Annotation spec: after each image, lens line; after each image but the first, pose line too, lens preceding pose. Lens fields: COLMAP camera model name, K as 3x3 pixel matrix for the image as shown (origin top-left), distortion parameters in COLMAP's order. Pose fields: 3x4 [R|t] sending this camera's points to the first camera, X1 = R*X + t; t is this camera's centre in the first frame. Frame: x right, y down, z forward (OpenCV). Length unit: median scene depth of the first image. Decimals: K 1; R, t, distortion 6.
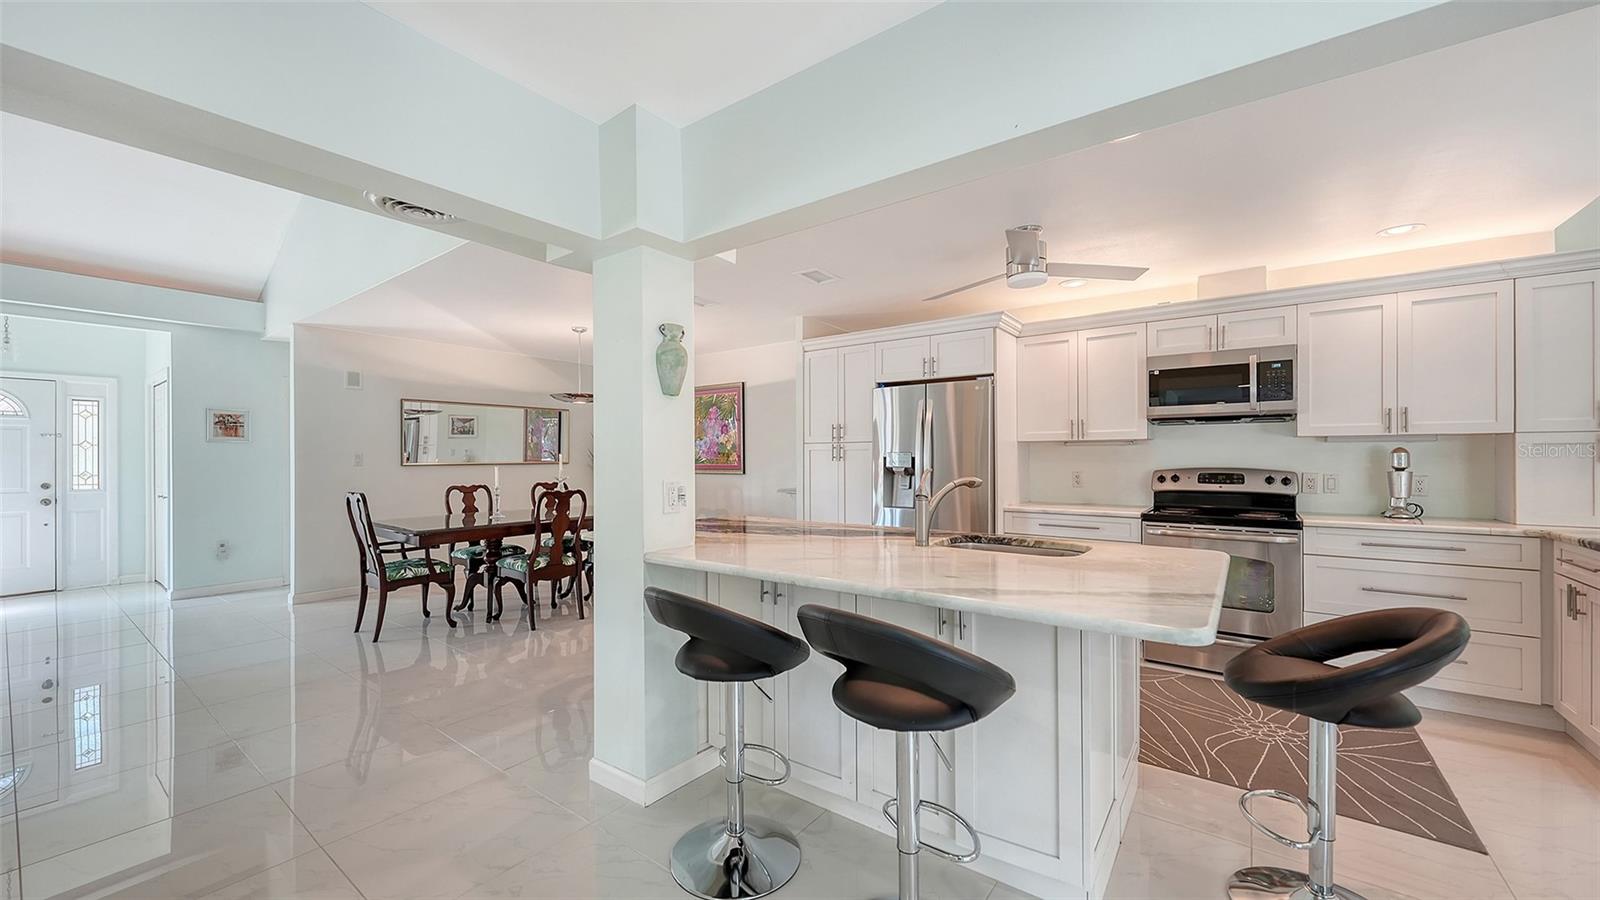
lens RADIAL K [[634.5, 0, 791.9], [0, 634.5, 461.9], [0, 0, 1]] dist [-0.000166, -0.000090]
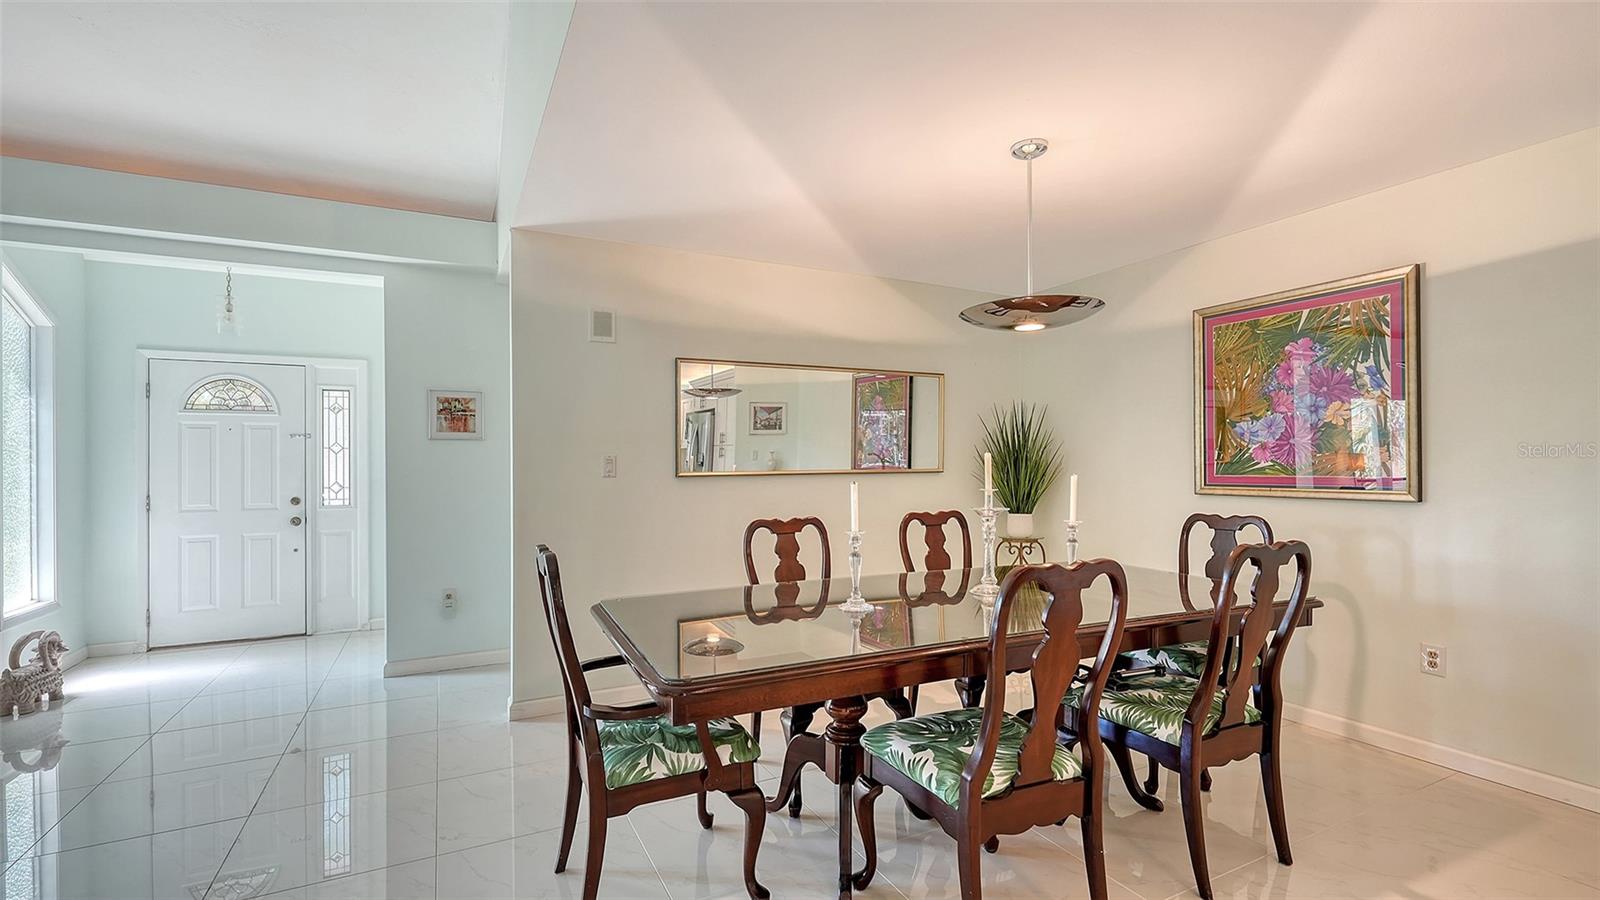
lens RADIAL K [[712.3, 0, 784.5], [0, 712.3, 463.0], [0, 0, 1]] dist [0.000796, 0.000062]
pose [[0.901373, -0.003921, -0.433027, -0.274042], [0.001470, 0.999981, -0.005995, -0.002659], [0.433042, 0.004768, 0.901361, 0.506861]]
